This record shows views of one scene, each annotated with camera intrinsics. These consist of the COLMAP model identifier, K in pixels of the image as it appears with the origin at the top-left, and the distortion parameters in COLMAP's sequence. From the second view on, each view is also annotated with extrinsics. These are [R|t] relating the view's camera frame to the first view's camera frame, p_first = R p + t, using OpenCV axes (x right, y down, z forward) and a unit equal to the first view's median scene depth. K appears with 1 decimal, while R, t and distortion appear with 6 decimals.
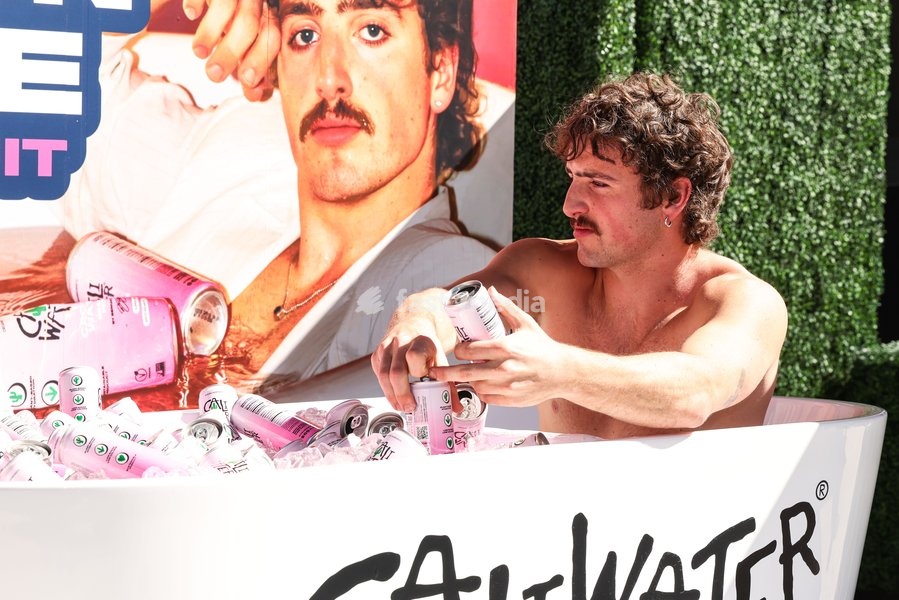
lens RADIAL K [[2616.1, 0, 536.0], [0, 2616.1, 386.6], [0, 0, 1]] dist [-0.073214, -0.189467]
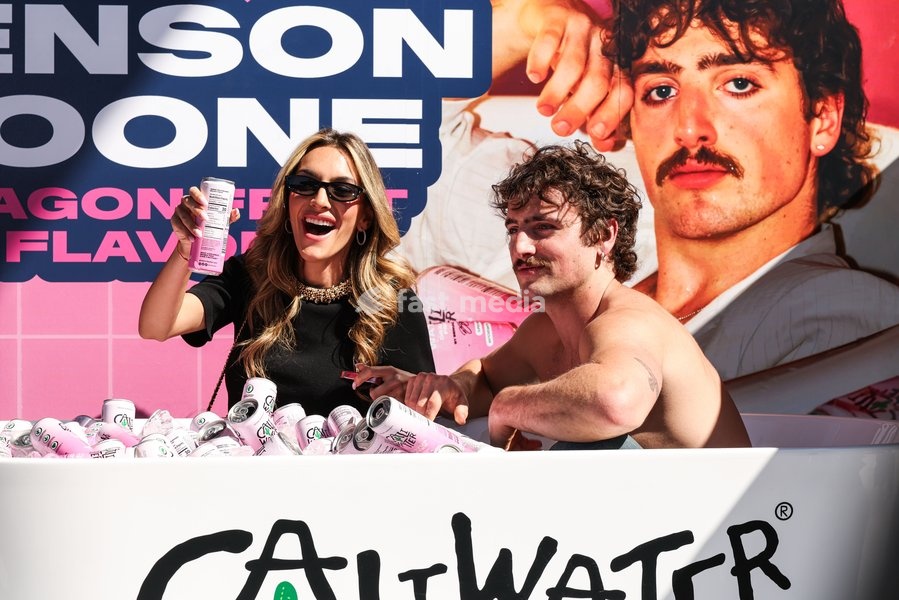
lens RADIAL K [[2716.2, 0, 450.0], [0, 2716.2, 298.9], [0, 0, 1]] dist [-0.065881, -1.302052]
pose [[0.804946, 0.012310, -0.593220, 0.528374], [-0.035196, 0.999015, -0.027027, -0.010301], [0.592303, 0.042634, 0.804586, 0.009030]]
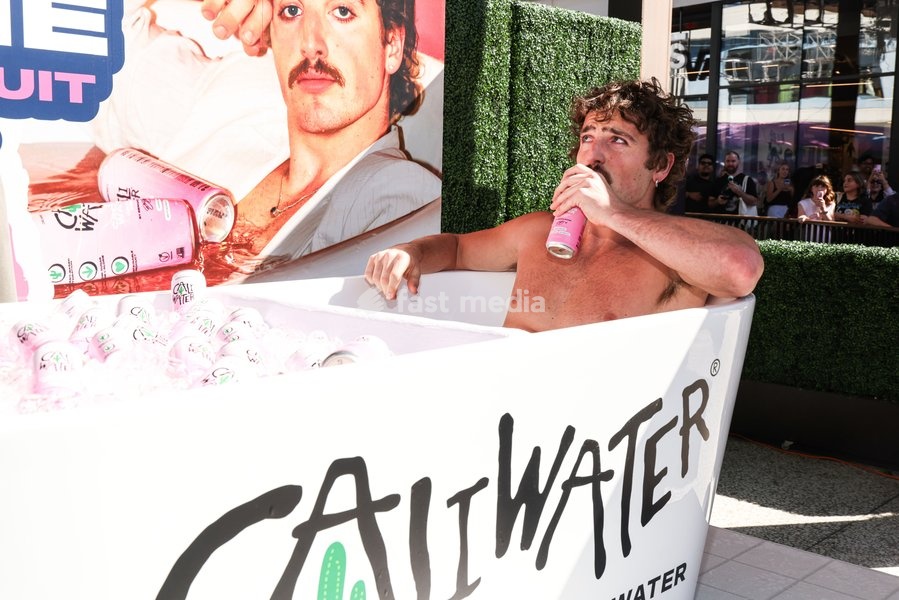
lens RADIAL K [[1014.7, 0, 448.1], [0, 1014.7, 300.8], [0, 0, 1]] dist [0.028942, -0.033468]
pose [[0.999974, 0.002946, -0.006576, -0.001657], [-0.002605, 0.998682, 0.051266, -0.008670], [0.006719, -0.051248, 0.998663, 0.451398]]
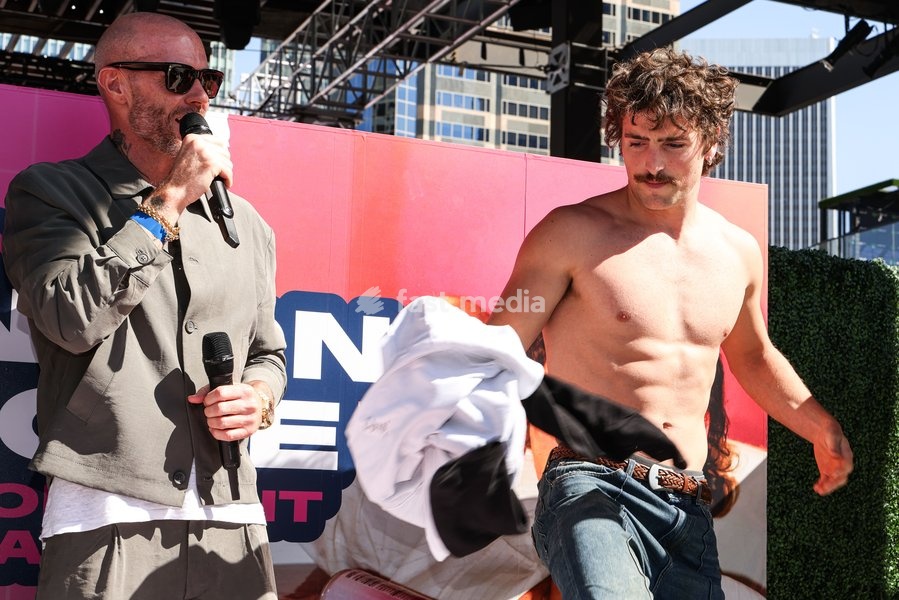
lens RADIAL K [[1503.9, 0, 509.3], [0, 1503.9, 340.1], [0, 0, 1]] dist [-0.002063, -0.049592]
pose [[0.934371, -0.037476, -0.354324, 0.135021], [-0.031681, 0.981776, -0.187384, -0.033149], [0.354889, 0.186312, 0.916156, 0.352827]]
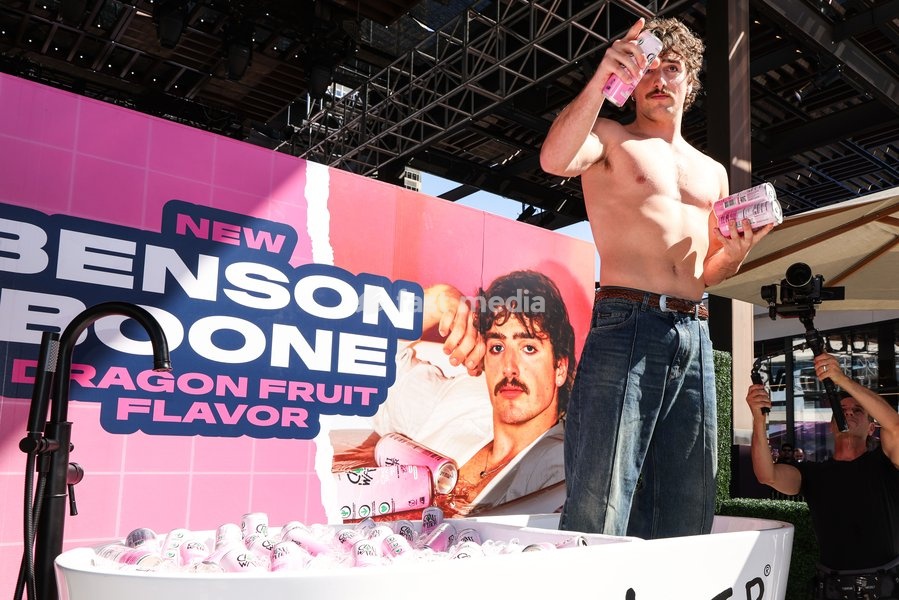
lens RADIAL K [[754.7, 0, 553.0], [0, 754.7, 368.0], [0, 0, 1]] dist [0.018296, 0.008842]
pose [[0.997506, -0.006198, -0.070306, 0.003166], [-0.007489, 0.981218, -0.192757, 0.004824], [0.070180, 0.192803, 0.978725, 0.377984]]
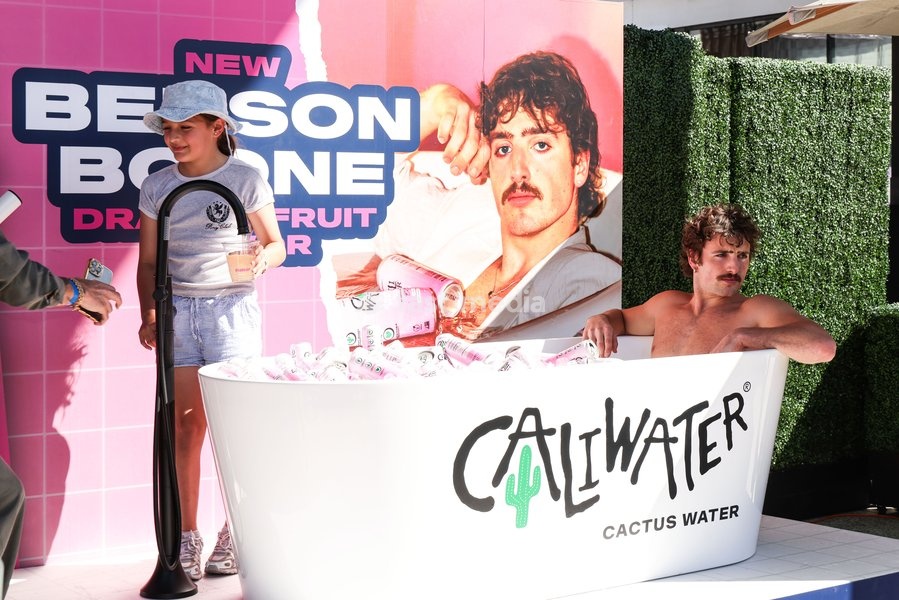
lens RADIAL K [[1704.5, 0, 535.2], [0, 1704.5, 251.1], [0, 0, 1]] dist [-0.000338, -0.107701]
pose [[0.991168, -0.010736, -0.132174, 0.097321], [0.004870, 0.998992, -0.044621, -0.004347], [0.132520, 0.043583, 0.990222, -0.226037]]
